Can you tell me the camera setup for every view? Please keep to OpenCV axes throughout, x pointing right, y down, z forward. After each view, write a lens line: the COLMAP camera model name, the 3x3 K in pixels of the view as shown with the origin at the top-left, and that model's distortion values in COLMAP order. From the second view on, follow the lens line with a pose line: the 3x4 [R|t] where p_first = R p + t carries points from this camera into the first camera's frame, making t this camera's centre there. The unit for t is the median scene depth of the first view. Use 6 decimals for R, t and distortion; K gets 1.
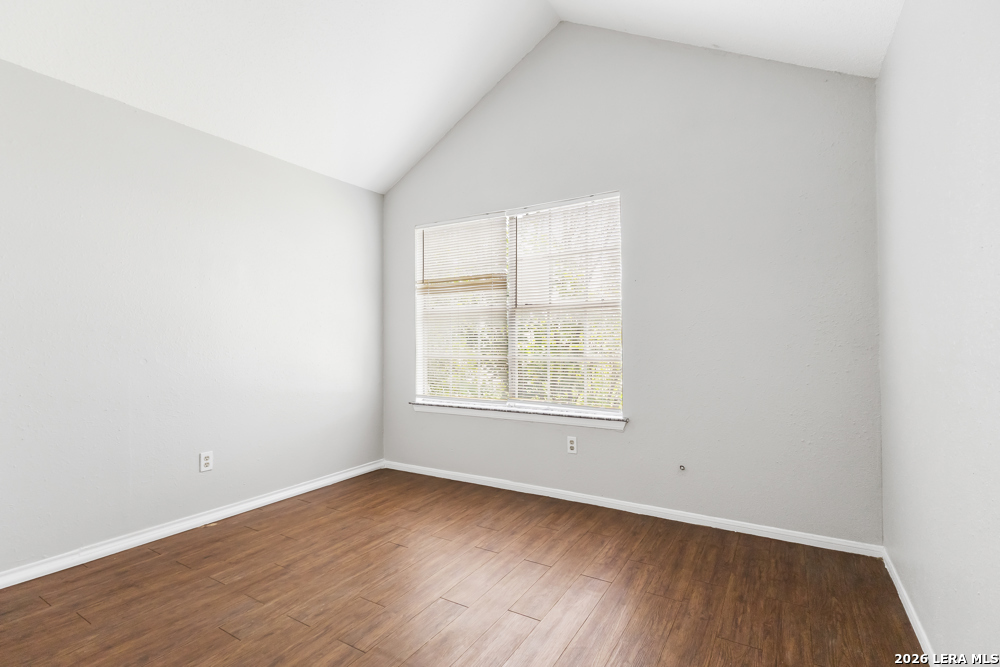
lens RADIAL K [[463.0, 0, 502.8], [0, 463.0, 334.1], [0, 0, 1]] dist [0.005196, -0.000714]
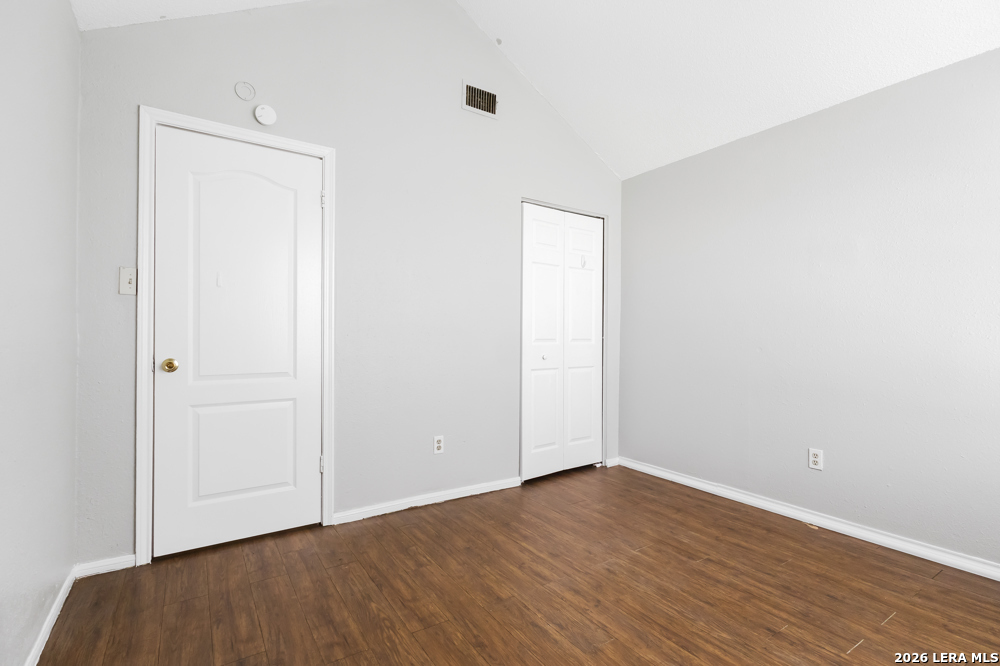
lens RADIAL K [[463.0, 0, 498.9], [0, 463.0, 334.4], [0, 0, 1]] dist [0.005196, -0.000714]
pose [[-0.418666, -0.000870, -0.908140, 0.562163], [0.010013, 0.999934, -0.005574, 0.021095], [0.908085, -0.011426, -0.418630, 0.926211]]
